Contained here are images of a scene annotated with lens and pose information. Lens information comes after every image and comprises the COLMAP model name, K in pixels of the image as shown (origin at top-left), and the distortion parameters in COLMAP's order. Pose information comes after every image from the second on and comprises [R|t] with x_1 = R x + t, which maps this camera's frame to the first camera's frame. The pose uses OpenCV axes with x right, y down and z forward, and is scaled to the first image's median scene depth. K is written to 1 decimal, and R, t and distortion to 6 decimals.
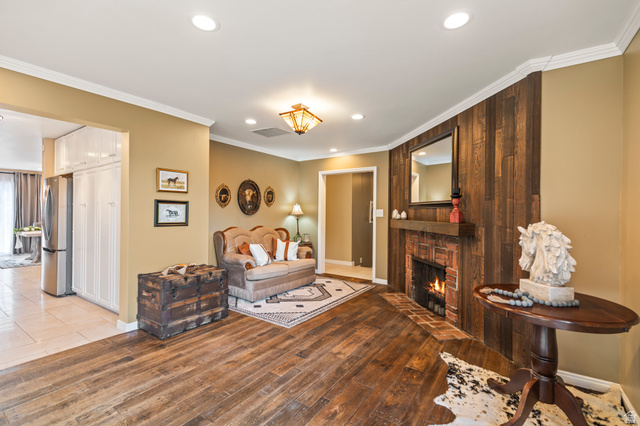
lens RADIAL K [[291.3, 0, 306.7], [0, 291.3, 213.1], [0, 0, 1]] dist [0.010599, -0.002471]
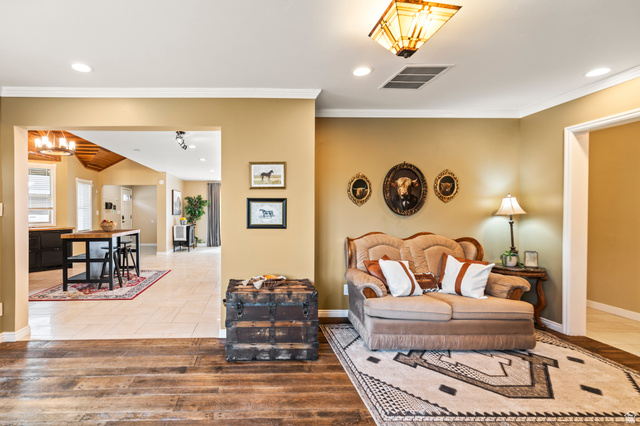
lens RADIAL K [[291.3, 0, 325.9], [0, 291.3, 214.6], [0, 0, 1]] dist [0.010599, -0.002471]
pose [[0.606860, -0.001007, -0.794808, 0.250170], [0.005141, 0.999983, 0.002658, 0.002107], [0.794792, -0.005698, 0.606855, 0.490140]]
